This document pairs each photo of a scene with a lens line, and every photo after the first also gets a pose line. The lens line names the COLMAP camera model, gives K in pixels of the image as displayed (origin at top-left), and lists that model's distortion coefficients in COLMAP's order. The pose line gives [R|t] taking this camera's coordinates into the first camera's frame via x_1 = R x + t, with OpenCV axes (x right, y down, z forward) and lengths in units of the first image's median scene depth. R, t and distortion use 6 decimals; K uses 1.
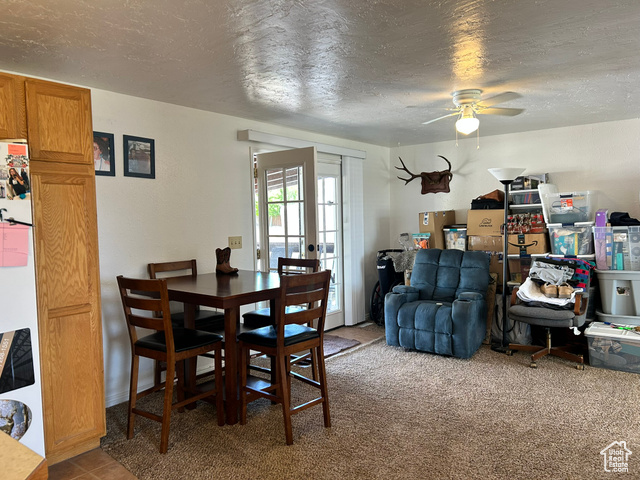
lens RADIAL K [[477.0, 0, 320.3], [0, 477.0, 240.8], [0, 0, 1]] dist [0.022757, -0.042431]
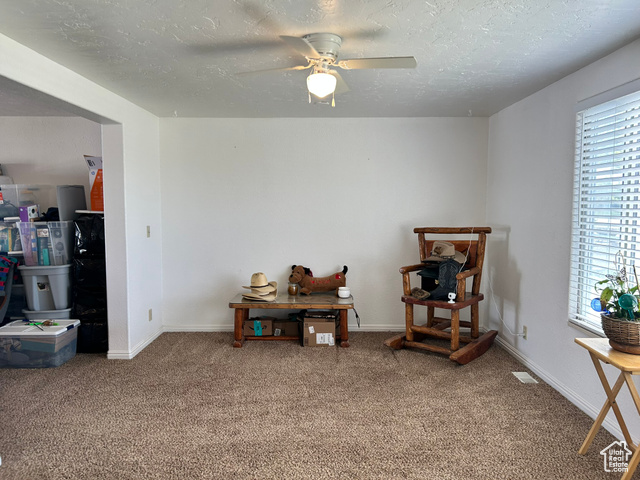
lens RADIAL K [[477.0, 0, 320.0], [0, 477.0, 239.1], [0, 0, 1]] dist [0.022757, -0.042431]
pose [[0.784633, -0.019558, 0.619652, 0.460669], [0.012421, 0.999798, 0.015829, -0.002504], [-0.619836, -0.004723, 0.784717, -0.141908]]
